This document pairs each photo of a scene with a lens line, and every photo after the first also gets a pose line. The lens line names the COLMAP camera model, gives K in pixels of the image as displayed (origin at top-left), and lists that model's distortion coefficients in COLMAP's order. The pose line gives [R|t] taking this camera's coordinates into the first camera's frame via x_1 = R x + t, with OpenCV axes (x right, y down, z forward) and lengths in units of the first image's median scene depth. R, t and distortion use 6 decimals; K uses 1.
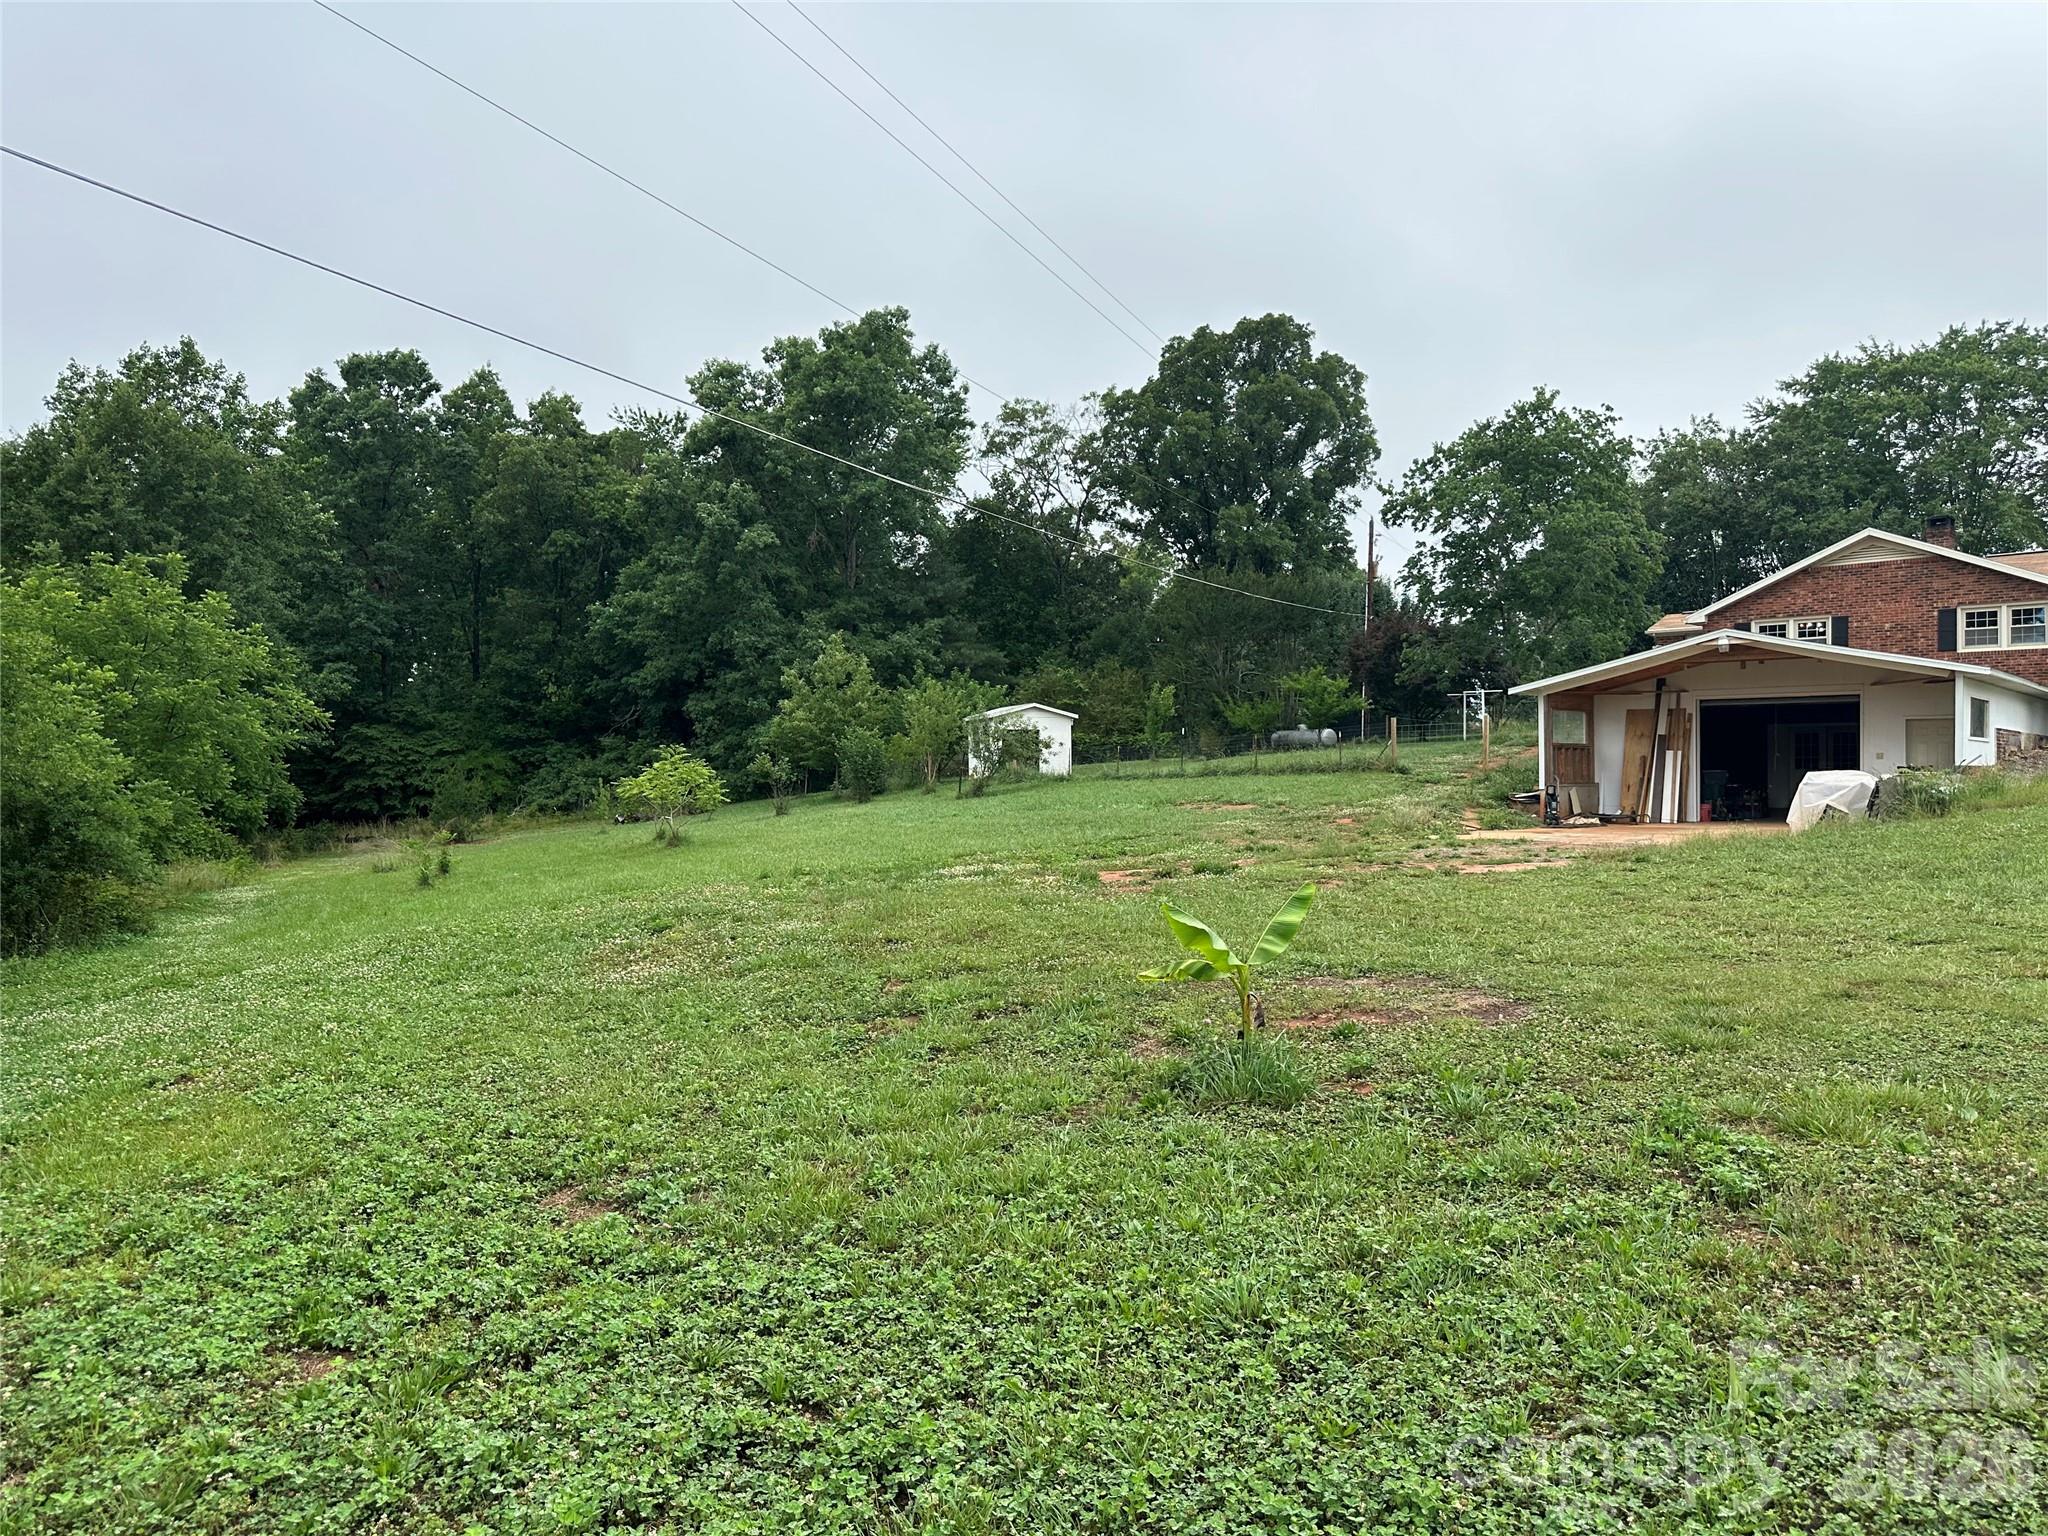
lens RADIAL K [[1438.9, 0, 1024.0], [0, 1438.9, 768.0], [0, 0, 1]] dist [0.004295, -0.005754]
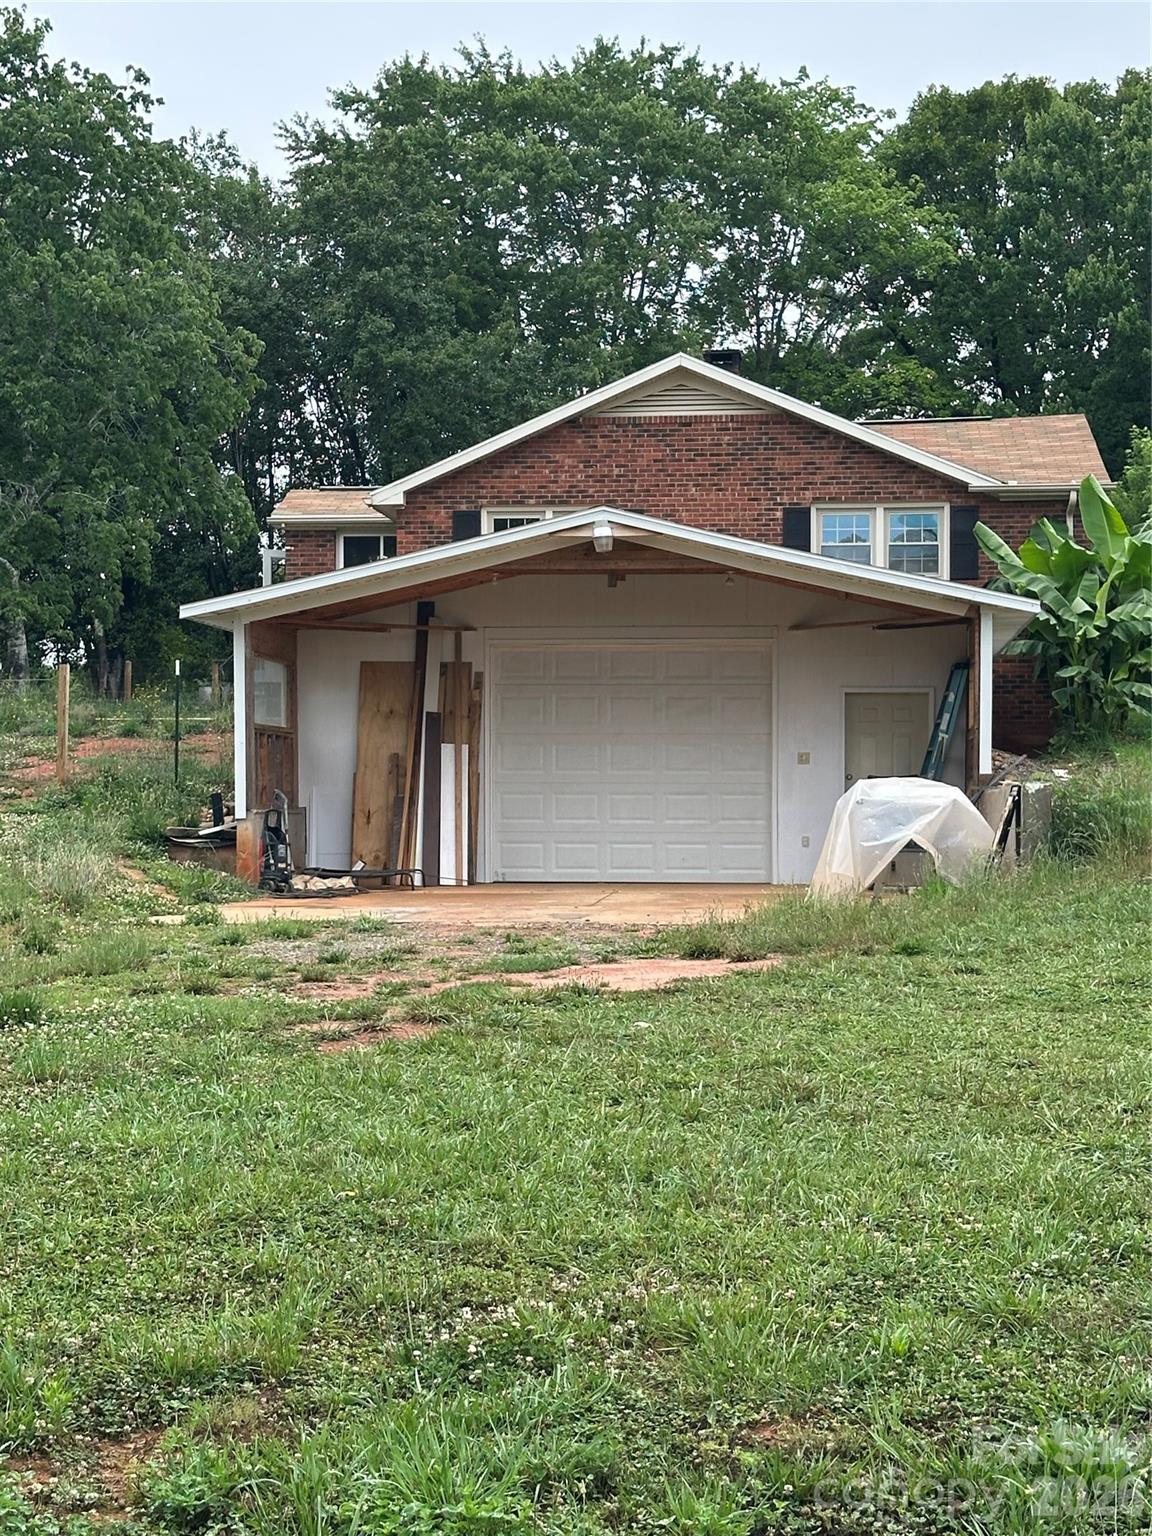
lens RADIAL K [[2830.8, 0, 576.0], [0, 2830.8, 768.0], [0, 0, 1]] dist [0.101983, 0.393392]
pose [[0.801173, 0.012155, 0.598309, -0.092571], [-0.005422, 0.999900, -0.013052, 0.007527], [-0.598408, 0.007213, 0.801159, 0.136132]]
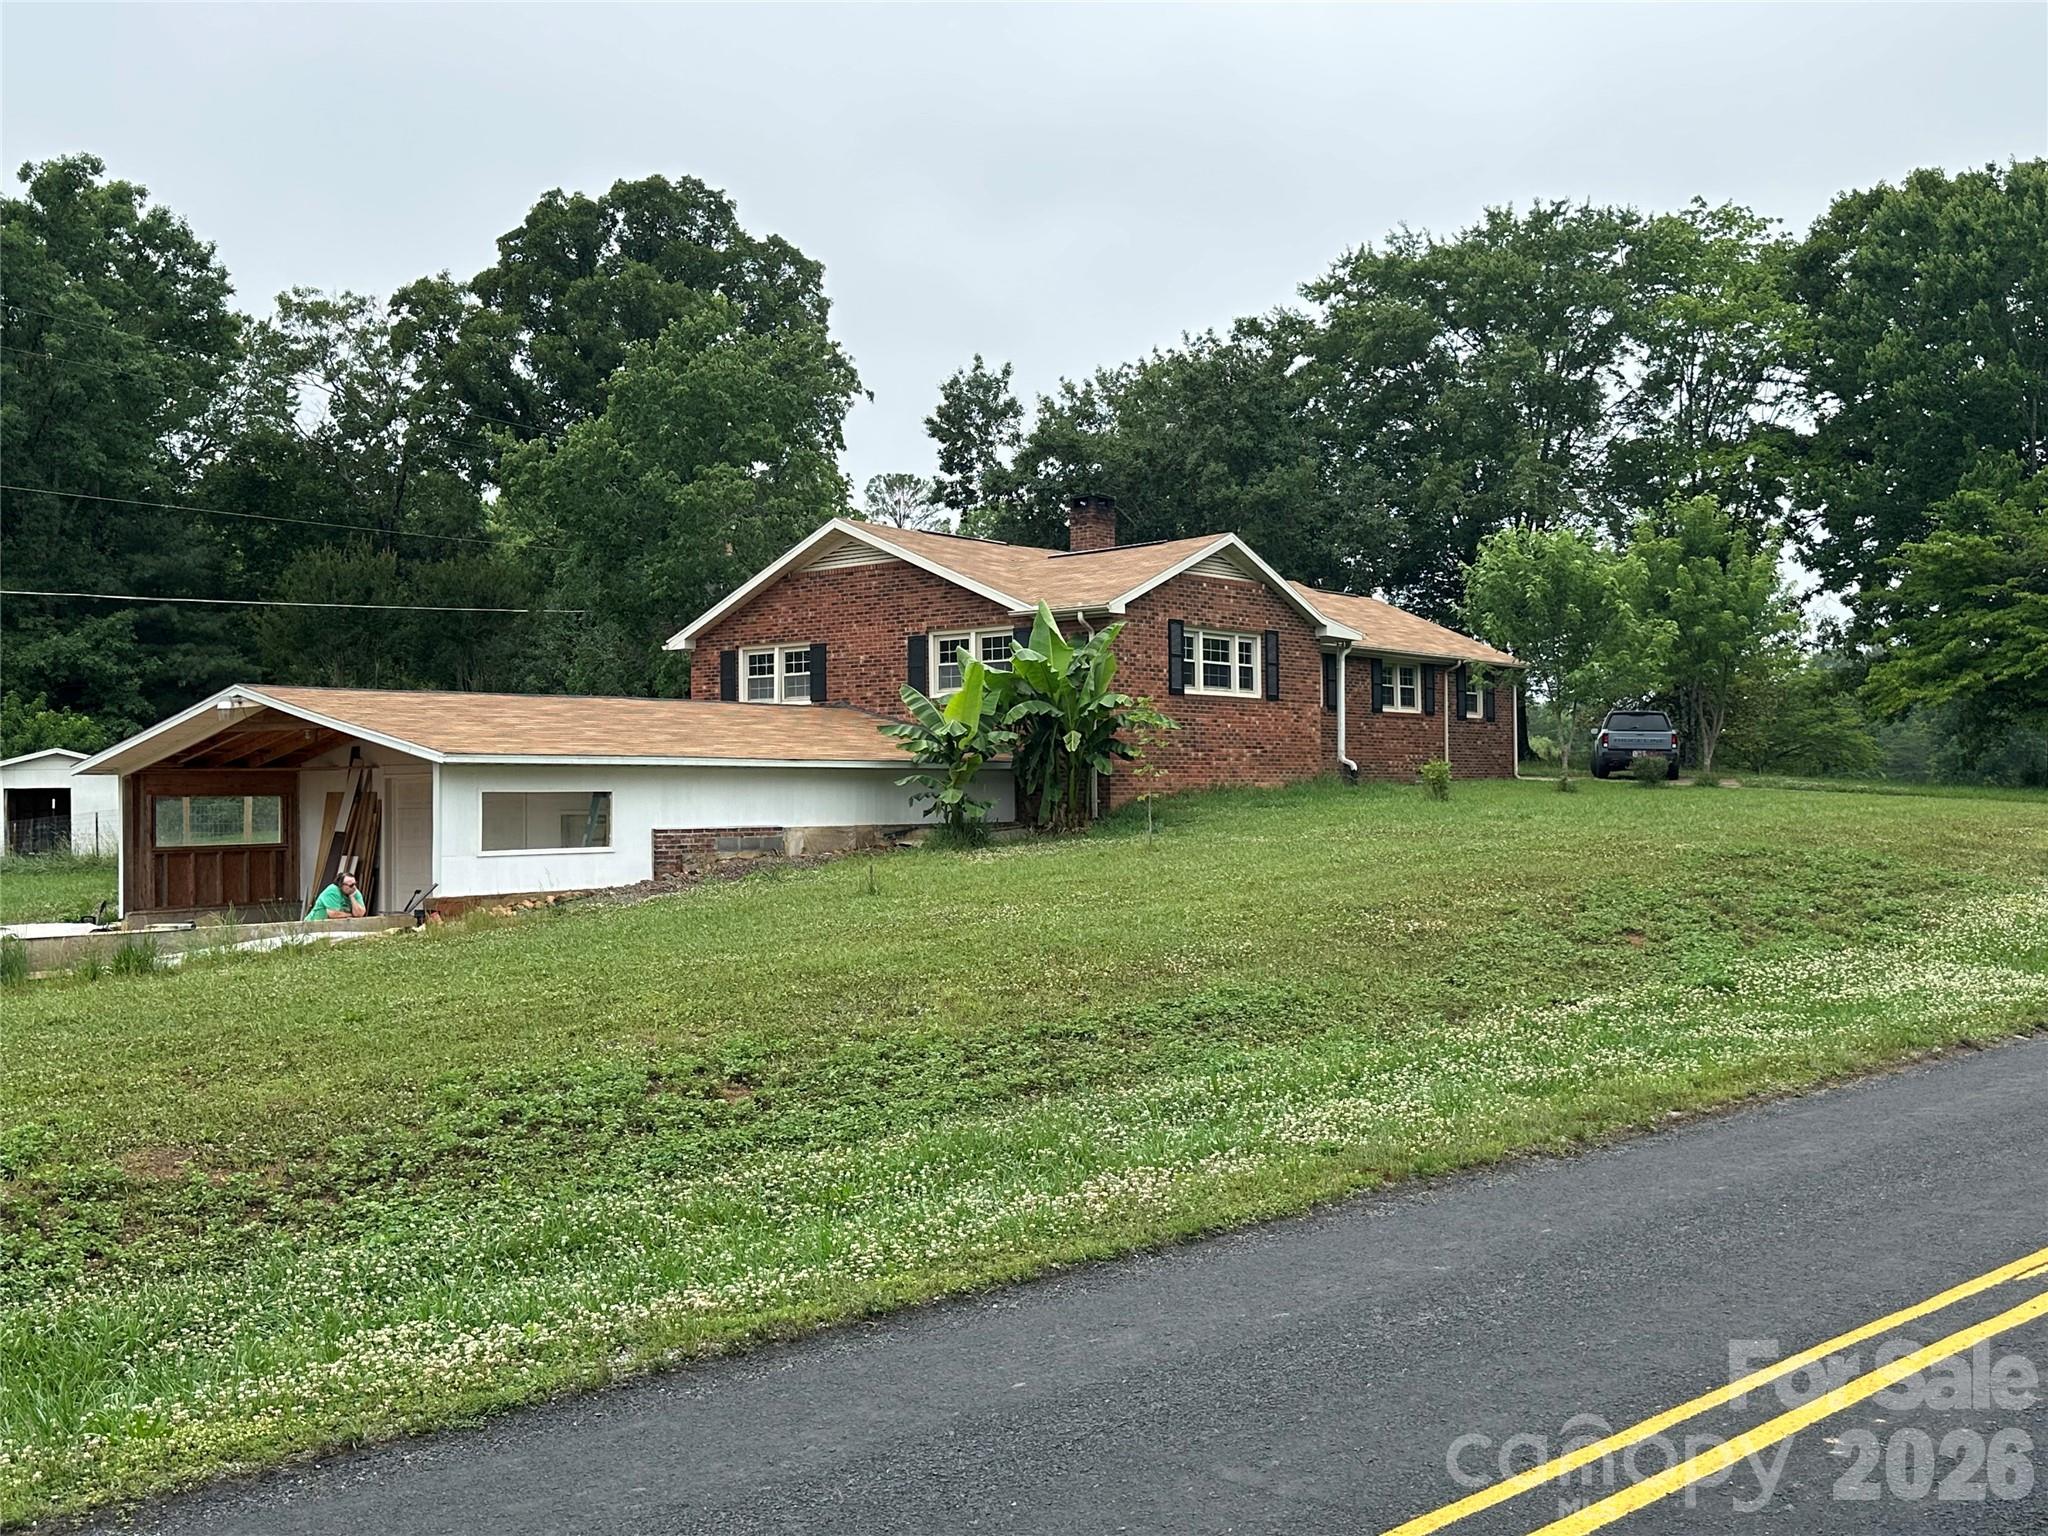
lens RADIAL K [[1961.8, 0, 1024.0], [0, 1961.8, 768.0], [0, 0, 1]] dist [0.230856, -0.497617]
pose [[0.996335, -0.010021, 0.084943, 0.553224], [0.010832, 0.999900, -0.009093, -0.033165], [-0.084844, 0.009979, 0.996344, 0.036255]]
